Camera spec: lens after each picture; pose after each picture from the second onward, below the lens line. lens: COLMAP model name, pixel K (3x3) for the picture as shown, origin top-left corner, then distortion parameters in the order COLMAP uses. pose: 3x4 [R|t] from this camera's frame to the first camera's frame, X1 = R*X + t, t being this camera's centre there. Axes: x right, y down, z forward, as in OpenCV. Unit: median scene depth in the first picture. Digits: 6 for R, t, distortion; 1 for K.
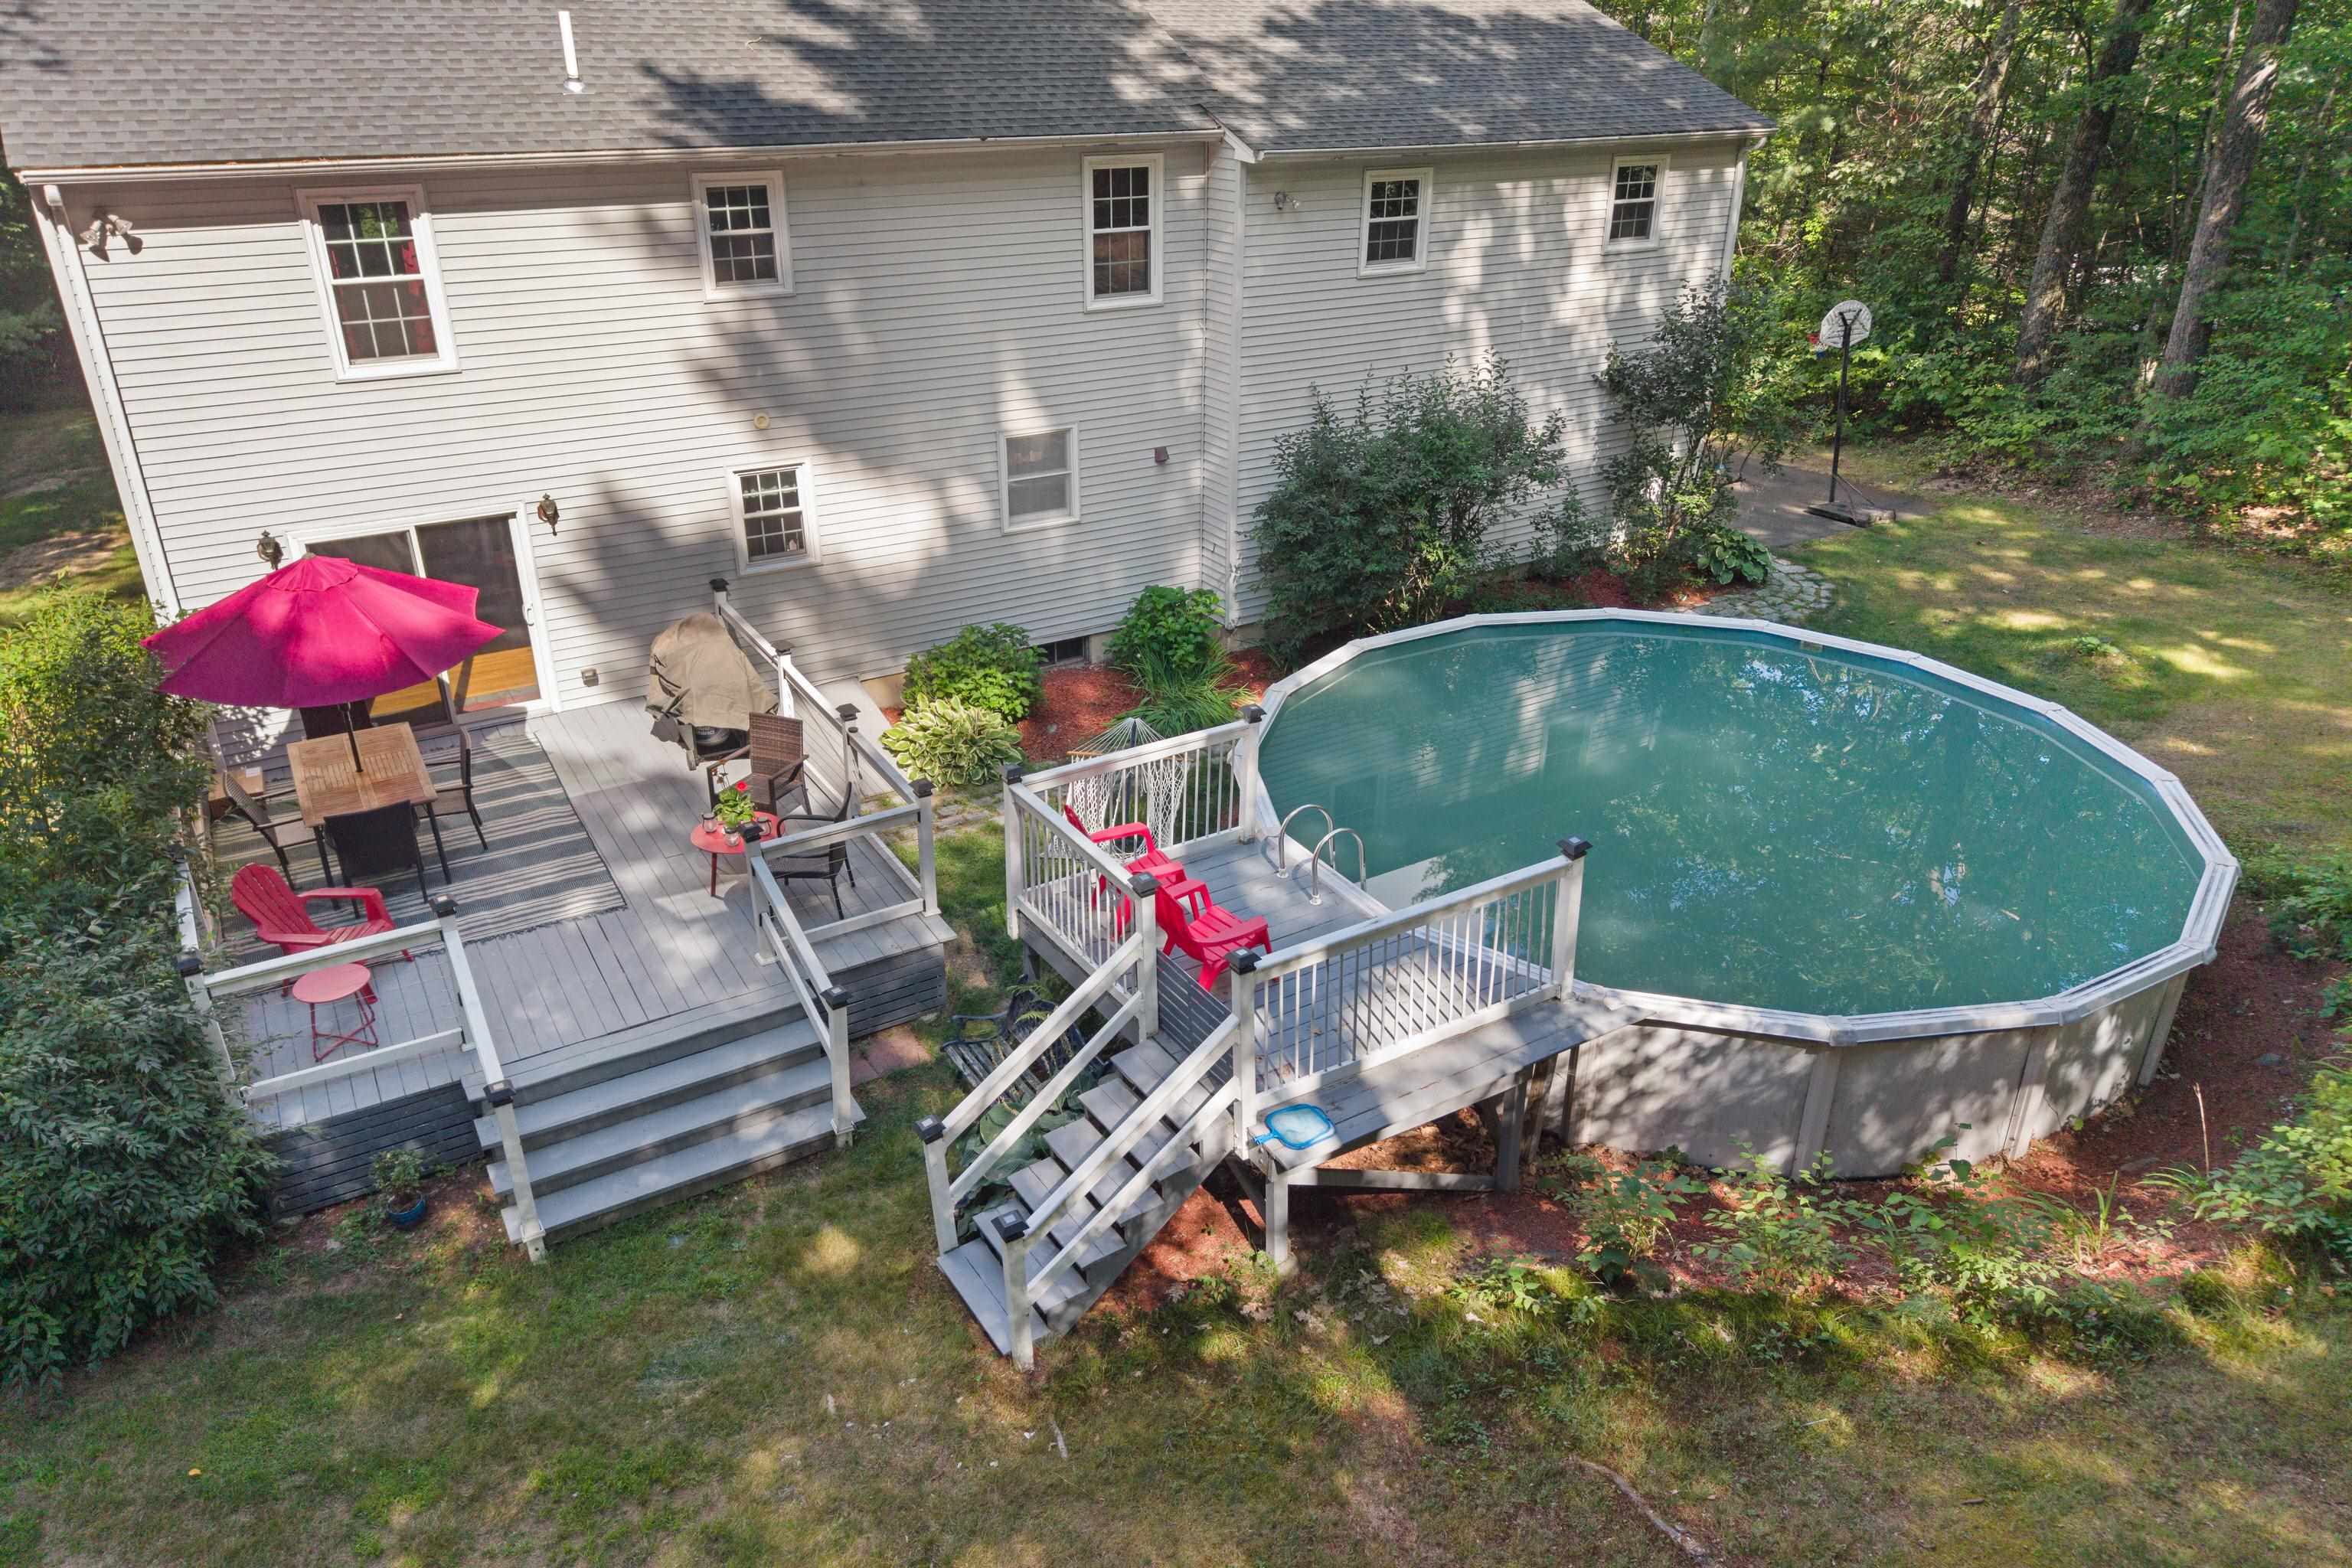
lens RADIAL K [[1519.6, 0, 1168.4], [0, 1519.6, 783.4], [0, 0, 1]] dist [-0.010078, -0.001426]
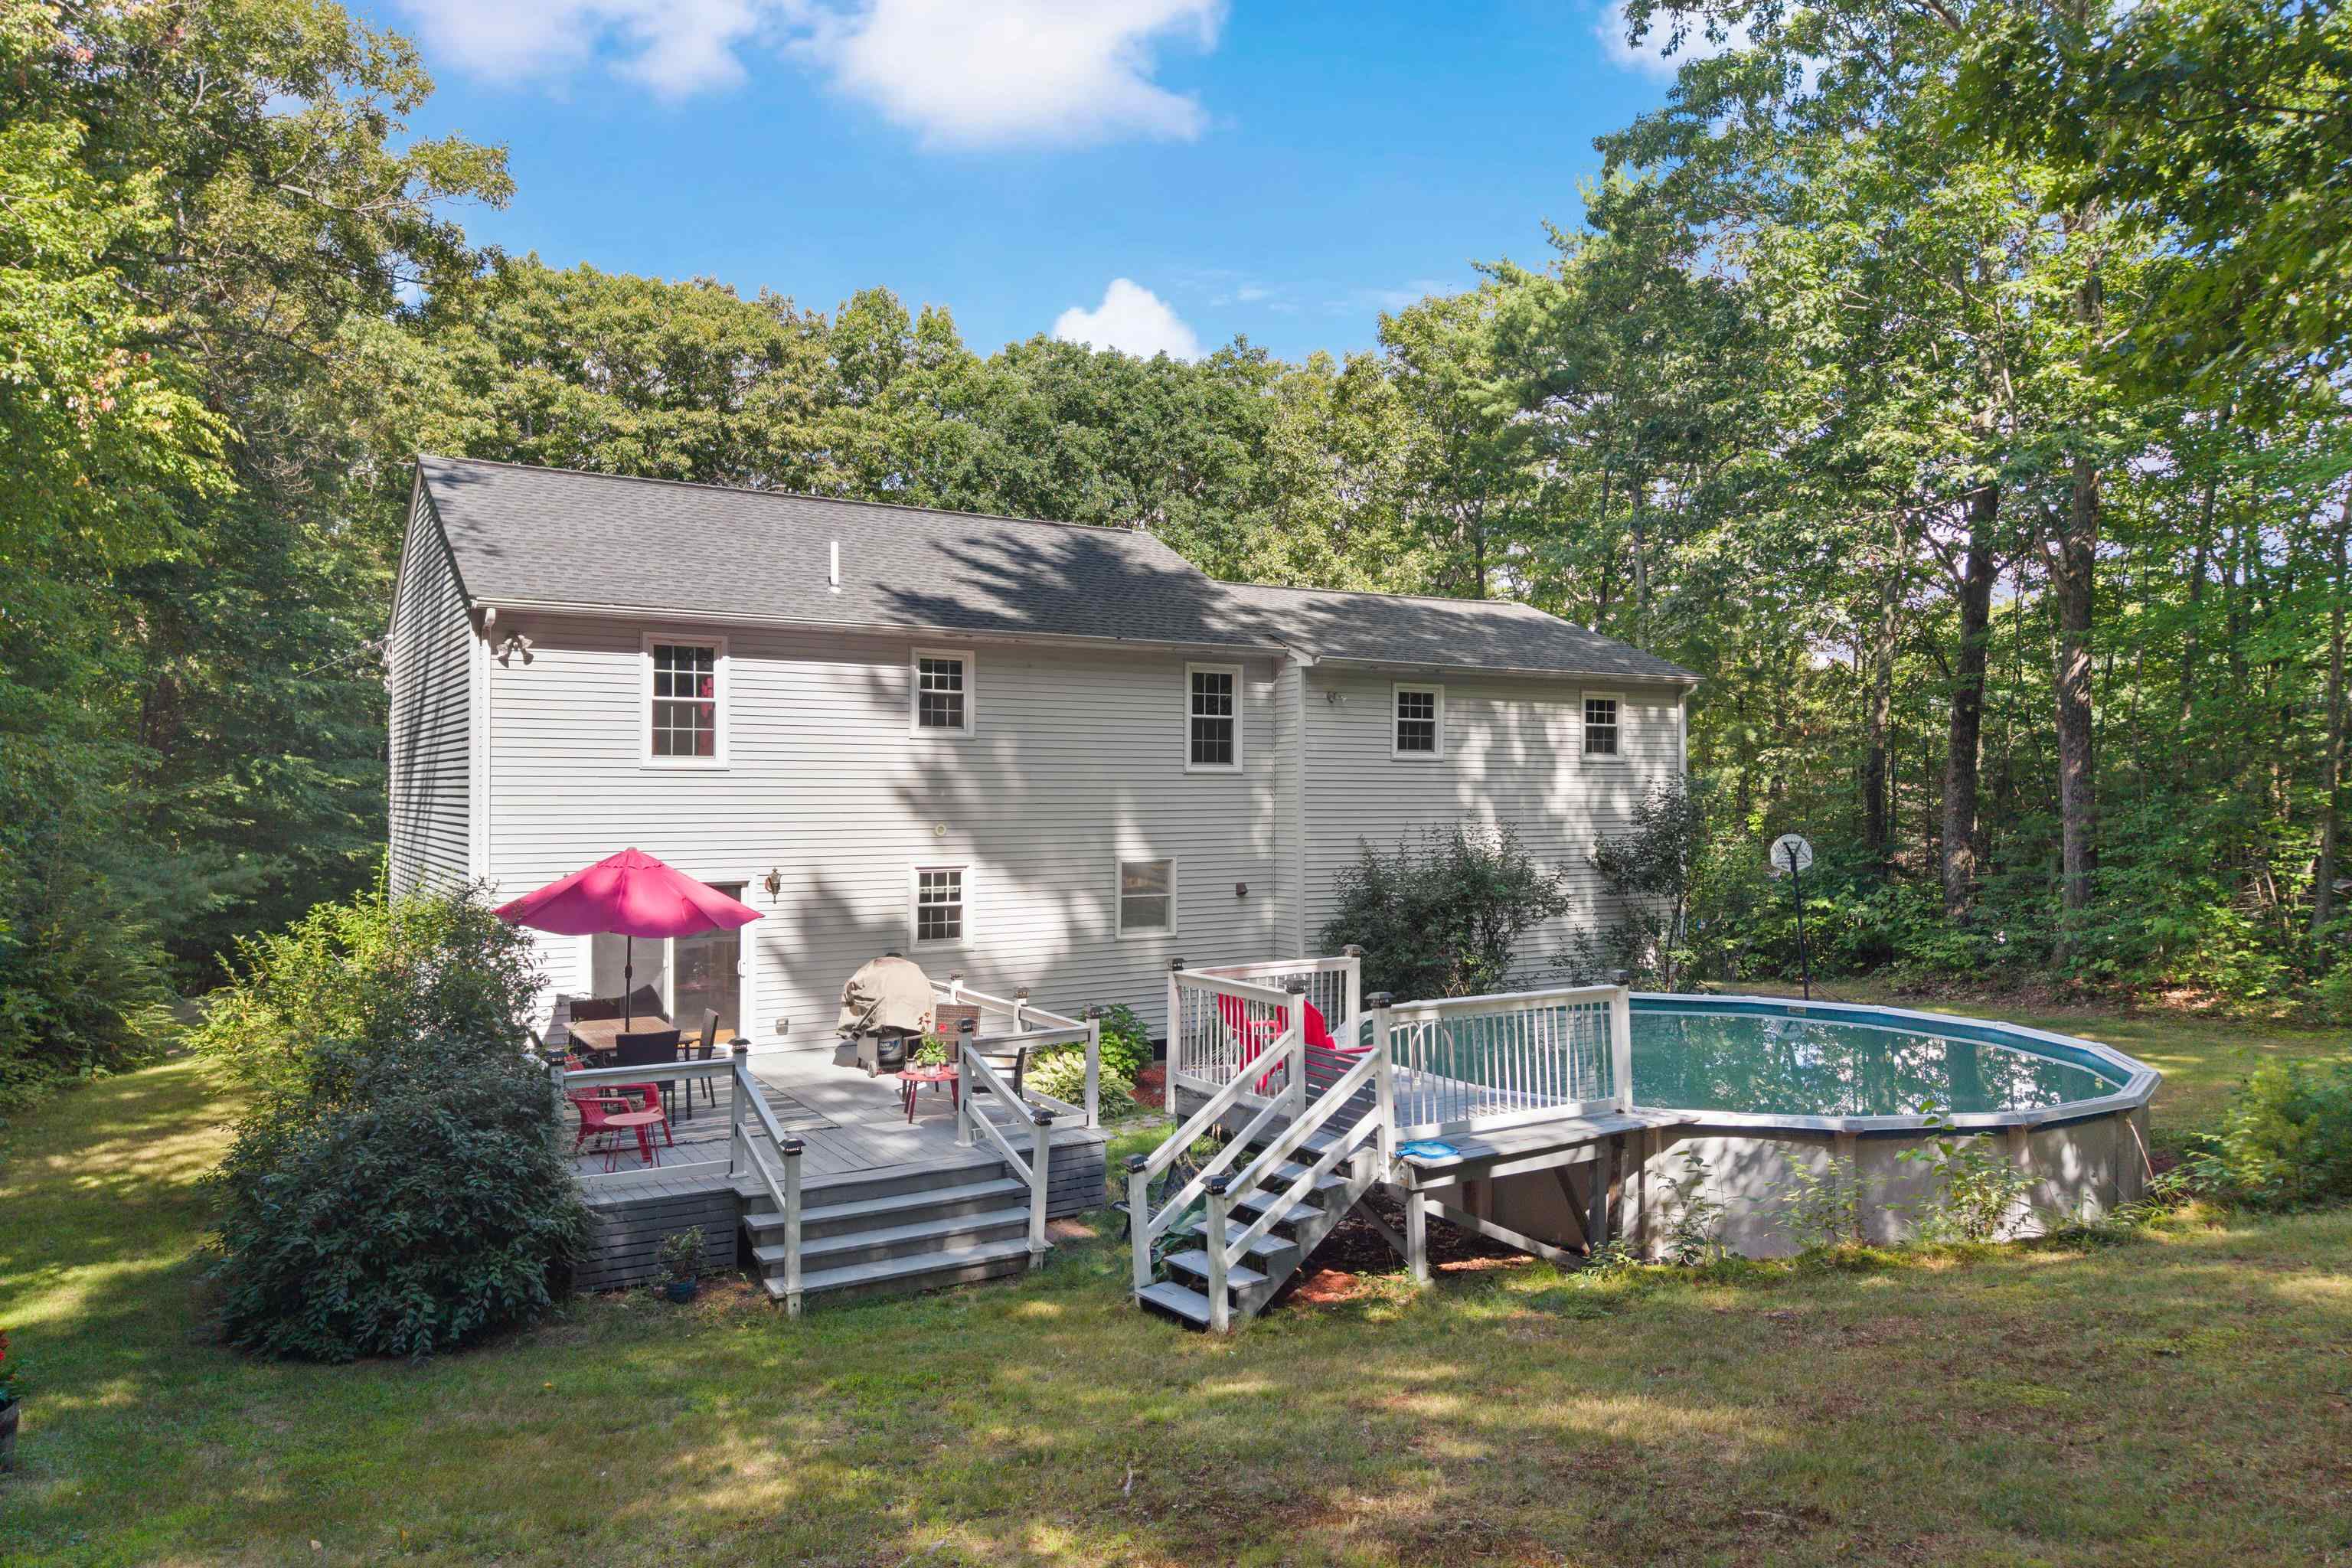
lens RADIAL K [[1488.3, 0, 1176.0], [0, 1488.3, 784.0], [0, 0, 1]] dist [0.005808, -0.032234]
pose [[0.999986, -0.004950, 0.001772, -0.069910], [0.005223, 0.897135, -0.441726, 0.278822], [0.000597, 0.441730, 0.897148, -0.141686]]
